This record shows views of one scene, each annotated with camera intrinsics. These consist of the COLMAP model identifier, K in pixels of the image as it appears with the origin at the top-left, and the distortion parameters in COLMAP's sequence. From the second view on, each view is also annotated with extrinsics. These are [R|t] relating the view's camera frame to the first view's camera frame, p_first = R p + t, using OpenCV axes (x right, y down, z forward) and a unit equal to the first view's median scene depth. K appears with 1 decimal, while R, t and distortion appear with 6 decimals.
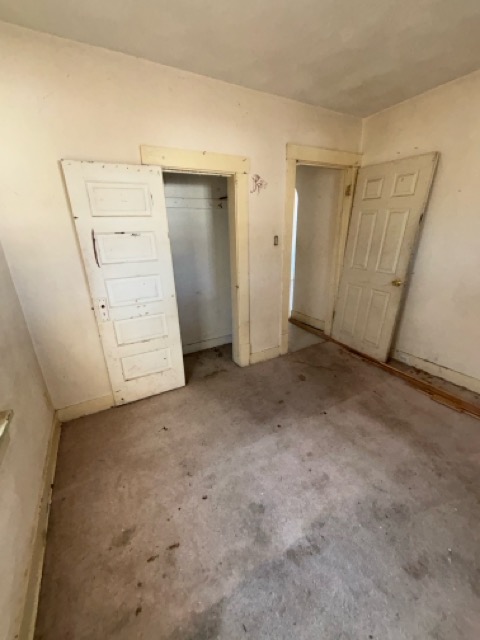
lens RADIAL K [[257.8, 0, 241.9], [0, 257.8, 321.1], [0, 0, 1]] dist [-0.001726, -0.000450]
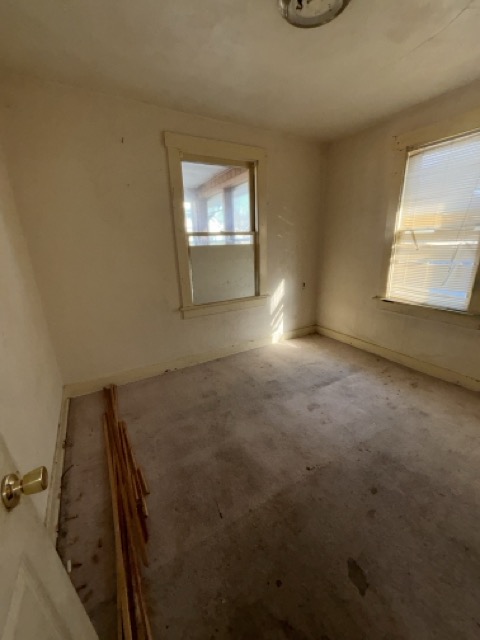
lens RADIAL K [[257.8, 0, 241.9], [0, 257.8, 321.1], [0, 0, 1]] dist [-0.001726, -0.000450]
pose [[-0.998675, 0.051378, -0.003071, 0.574116], [0.038875, 0.792054, 0.609212, -0.540680], [0.033733, 0.608285, -0.793001, 1.531379]]
